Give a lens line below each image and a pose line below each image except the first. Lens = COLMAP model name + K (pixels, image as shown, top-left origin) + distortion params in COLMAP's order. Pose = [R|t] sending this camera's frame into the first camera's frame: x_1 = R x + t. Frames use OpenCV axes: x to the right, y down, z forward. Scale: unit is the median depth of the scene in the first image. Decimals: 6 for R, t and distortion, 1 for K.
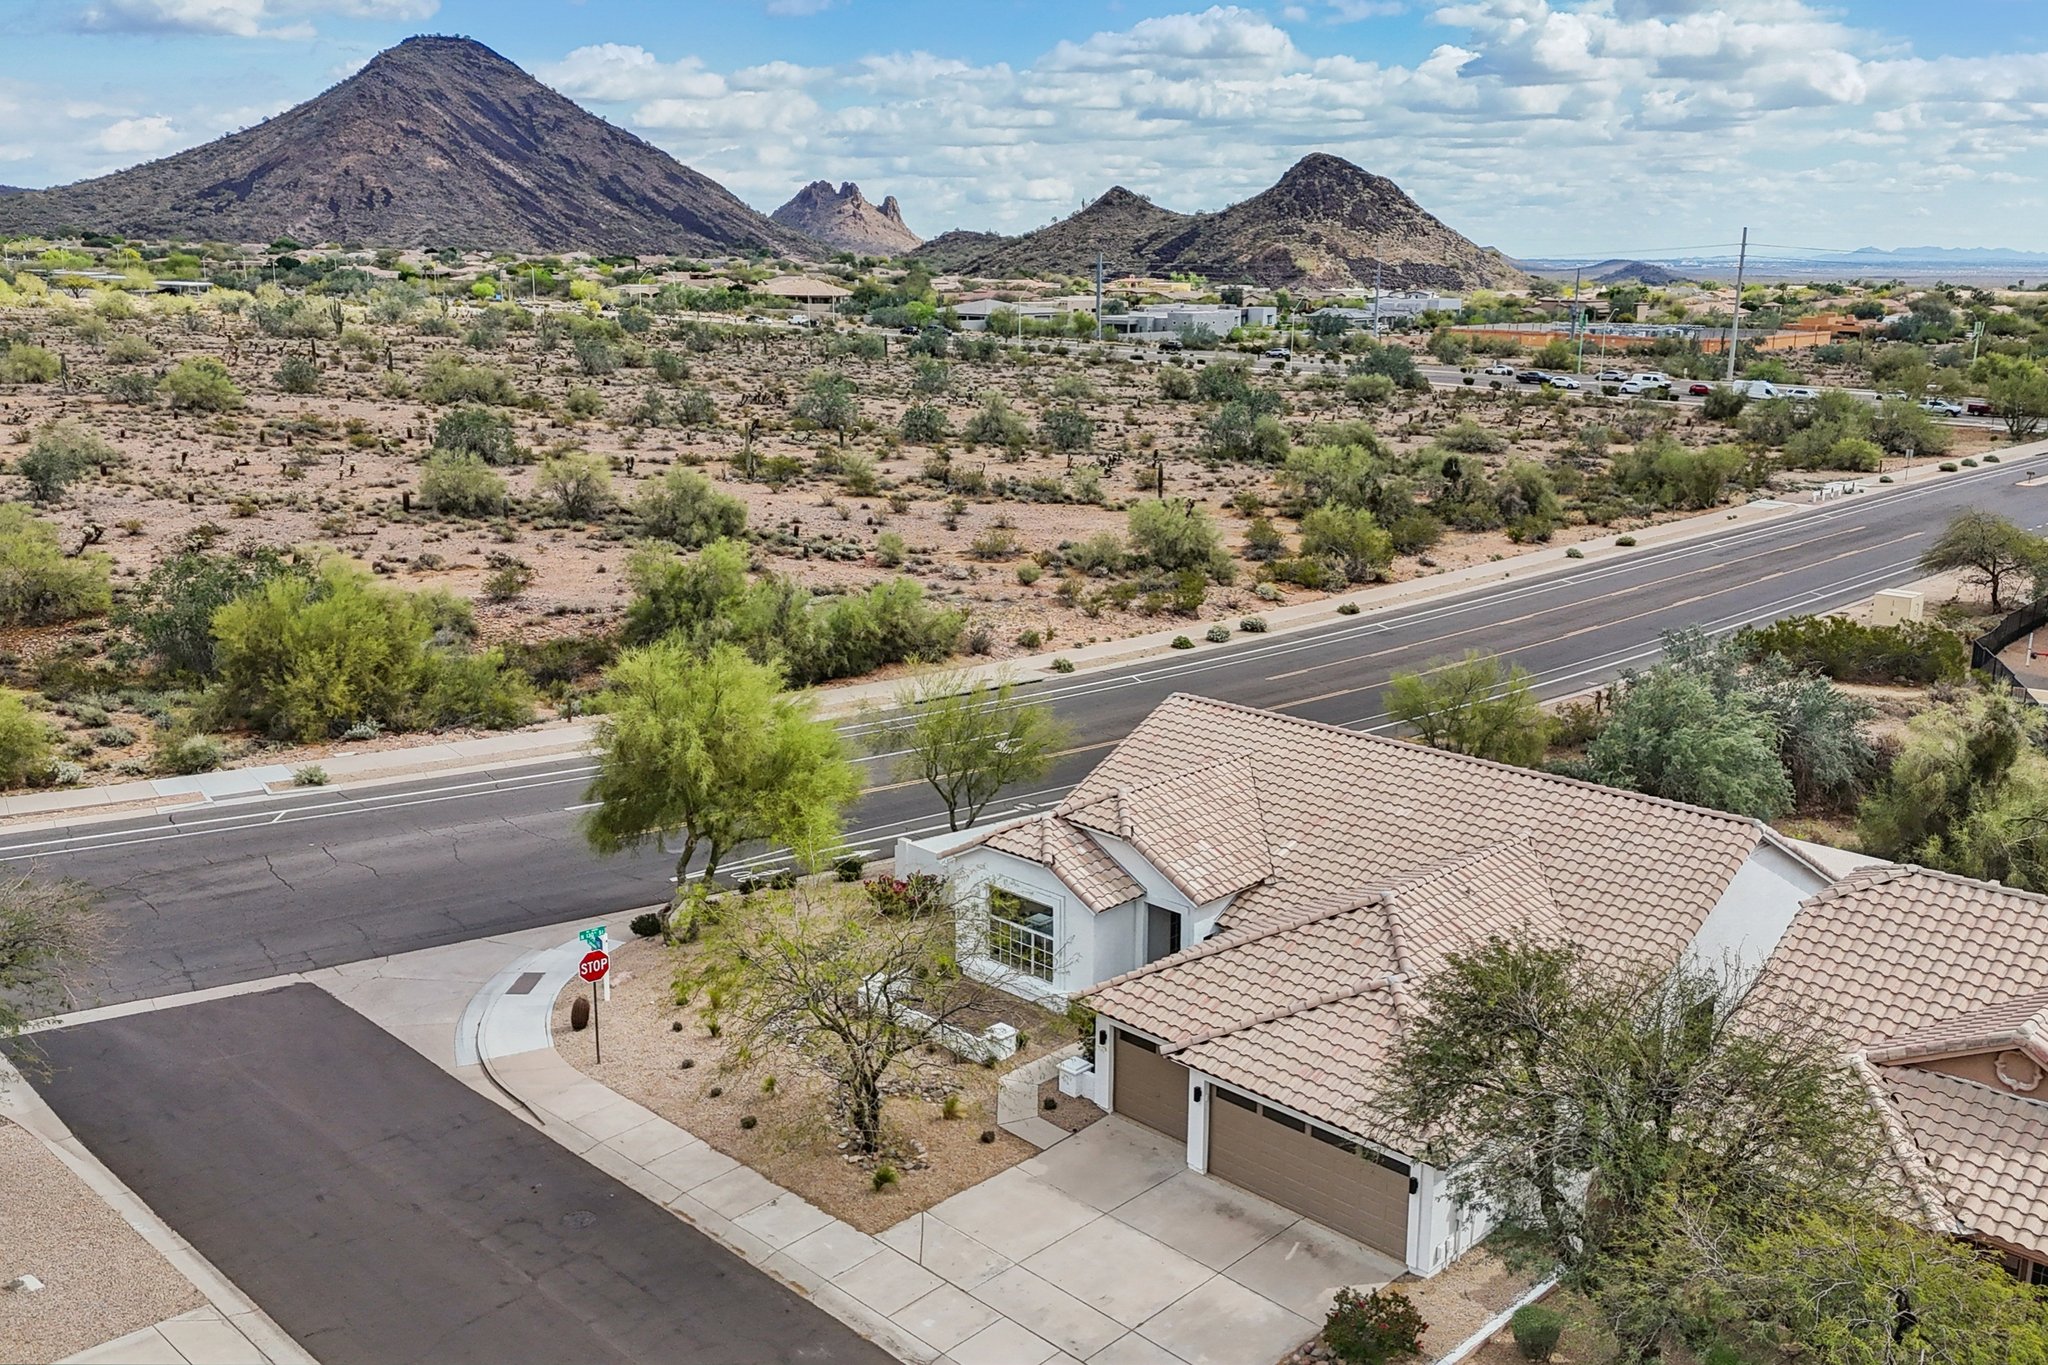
lens RADIAL K [[1777.4, 0, 1030.6], [0, 1777.4, 643.9], [0, 0, 1]] dist [0.088882, -0.107735]
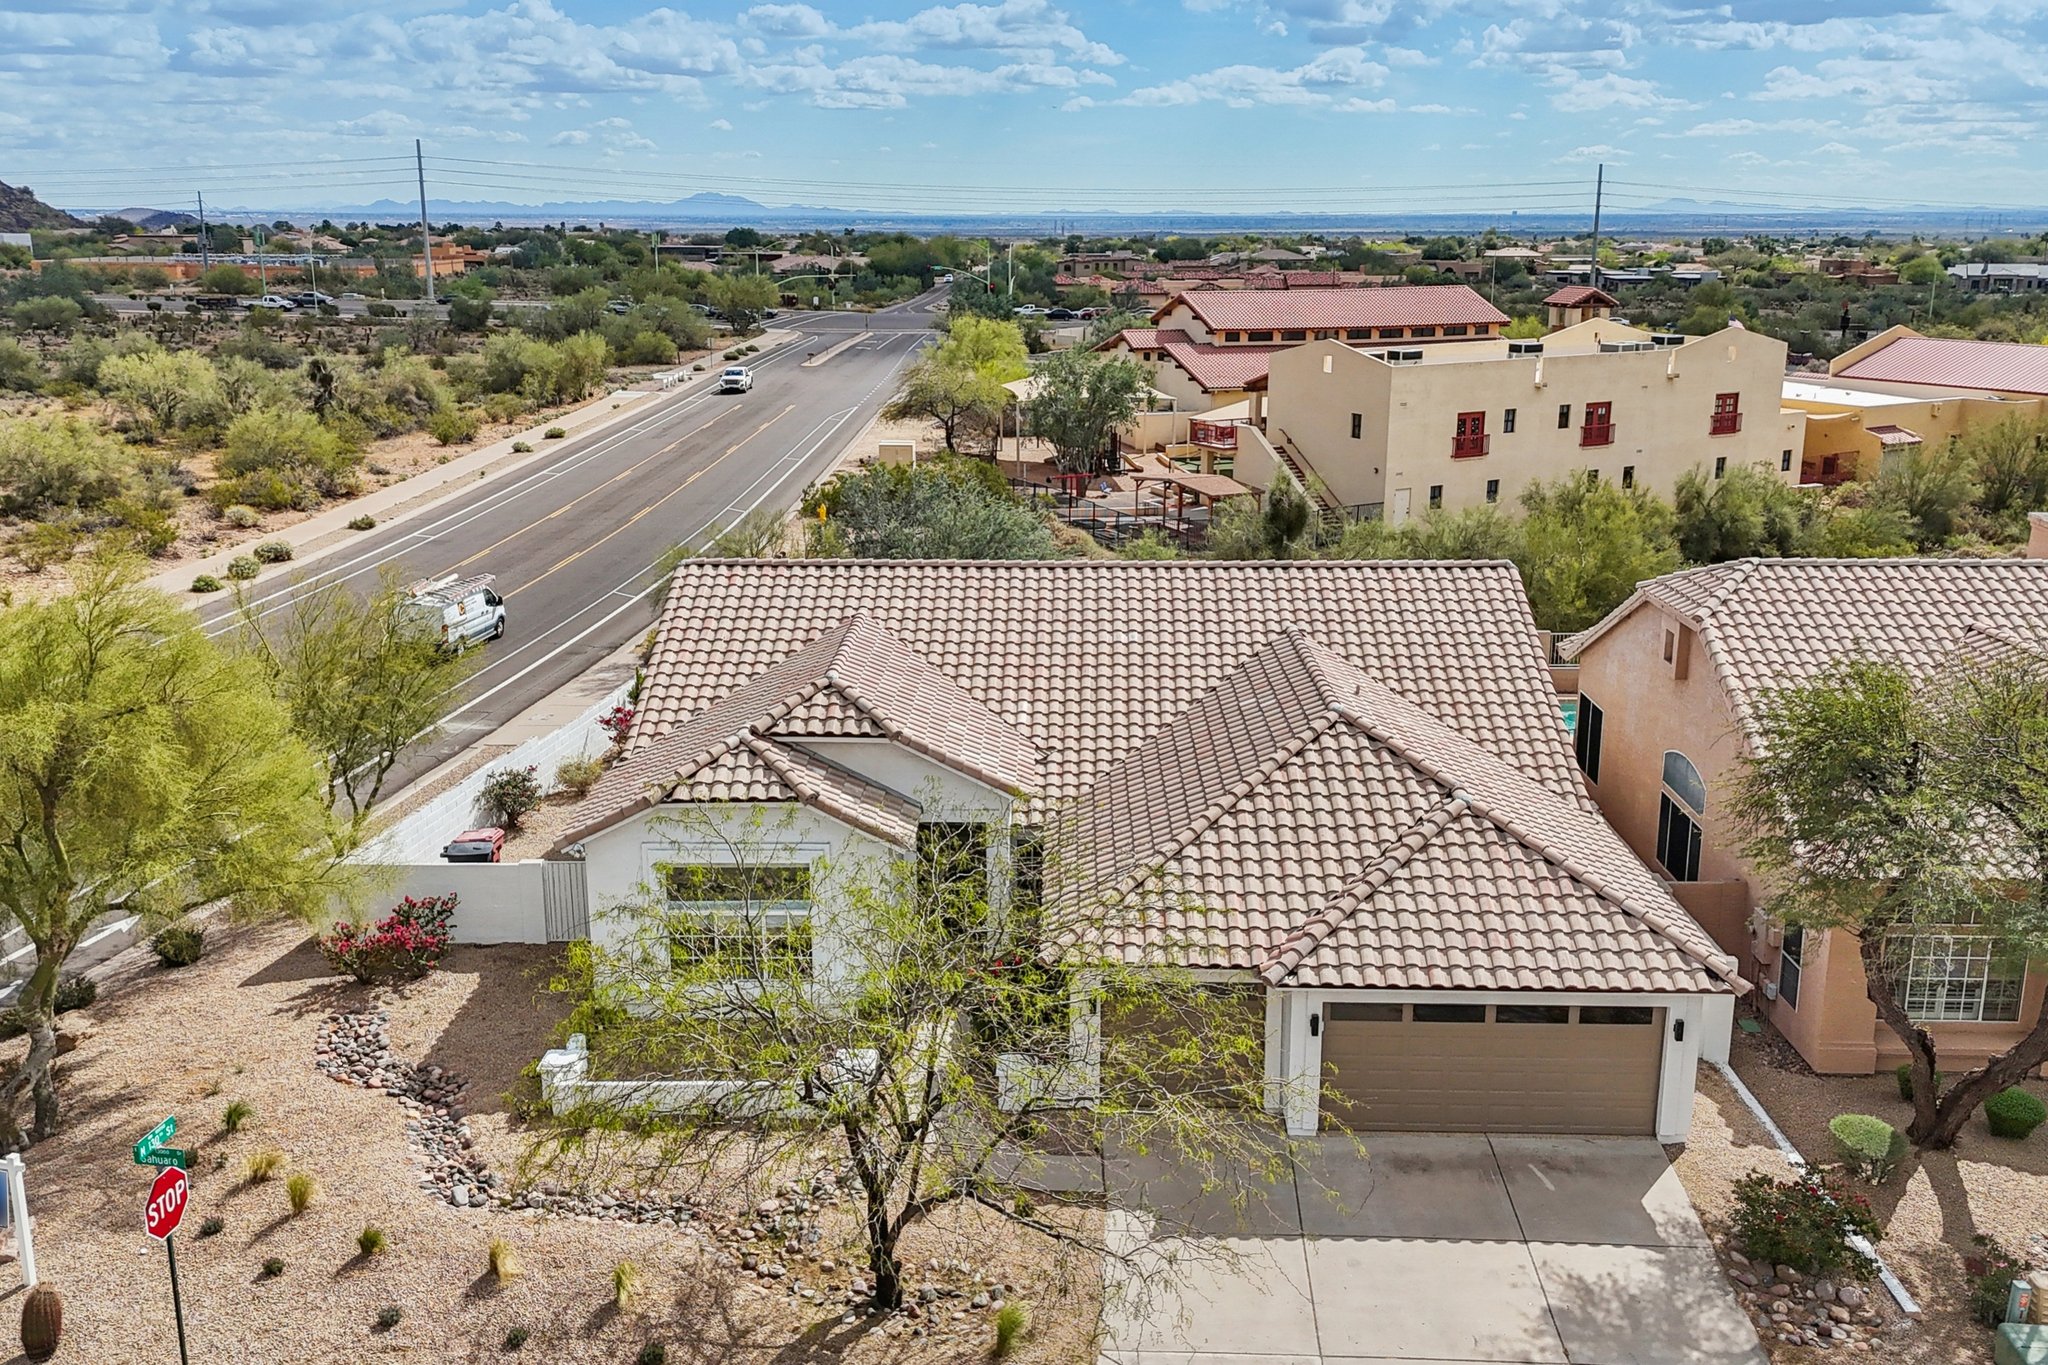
lens RADIAL K [[1777.4, 0, 1030.6], [0, 1777.4, 643.9], [0, 0, 1]] dist [0.088882, -0.107735]
pose [[0.727797, -0.166599, 0.665249, -0.112108], [0.148795, 0.985297, 0.083964, 0.008089], [-0.669456, 0.037878, 0.741885, 0.145538]]
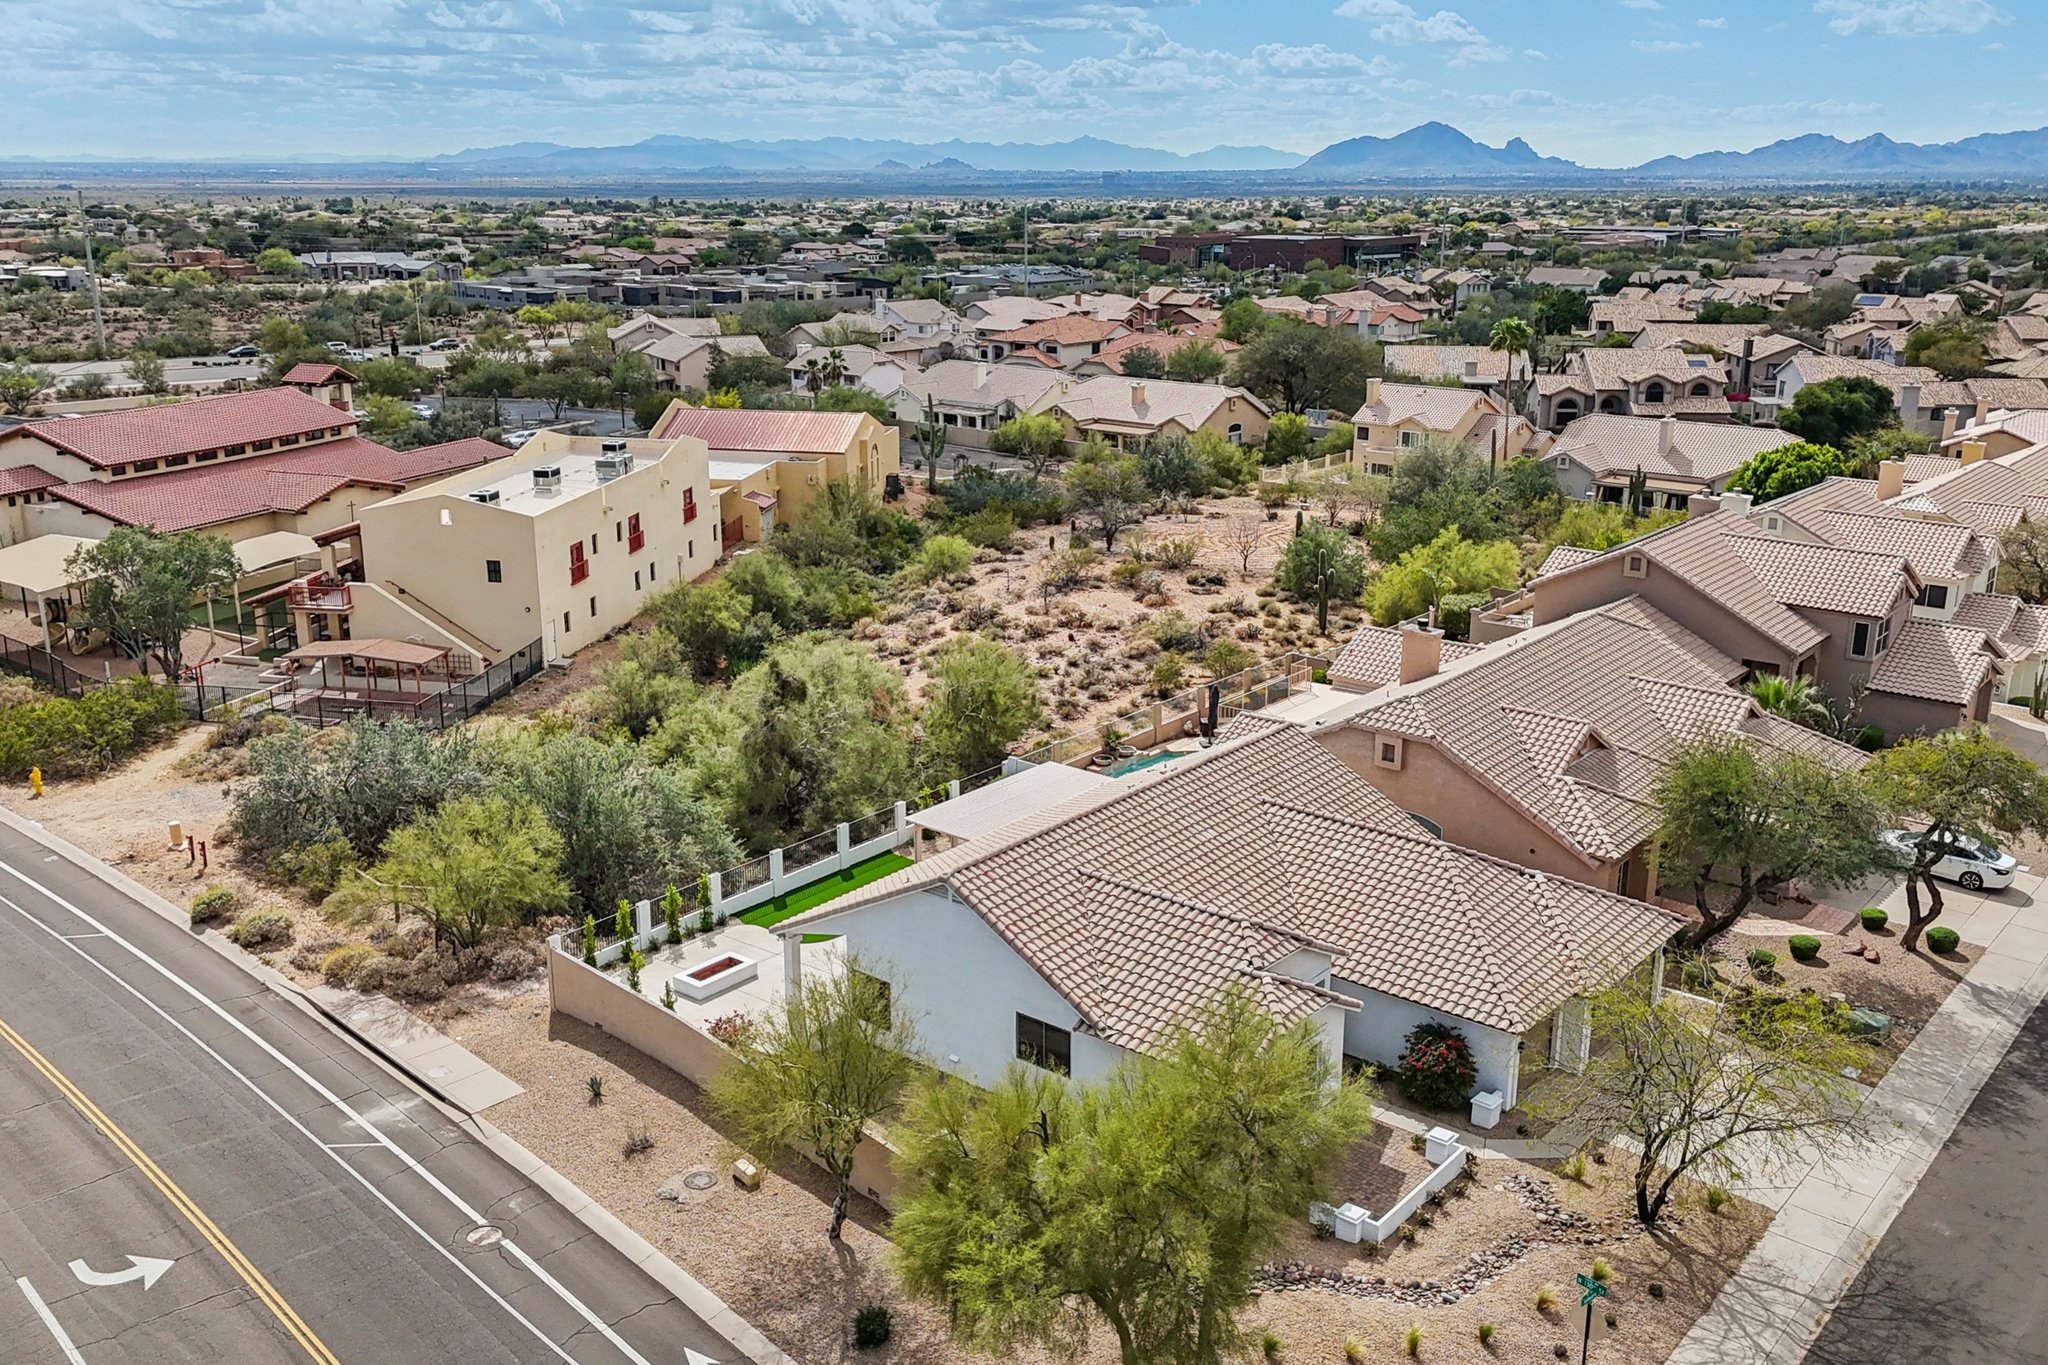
lens RADIAL K [[1794.4, 0, 1026.6], [0, 1794.4, 622.7], [0, 0, 1]] dist [0.088315, -0.122455]
pose [[-0.082250, -0.246521, 0.965641, -0.285805], [0.208198, 0.943295, 0.258549, -0.117723], [-0.974622, 0.222310, -0.026261, 0.362846]]
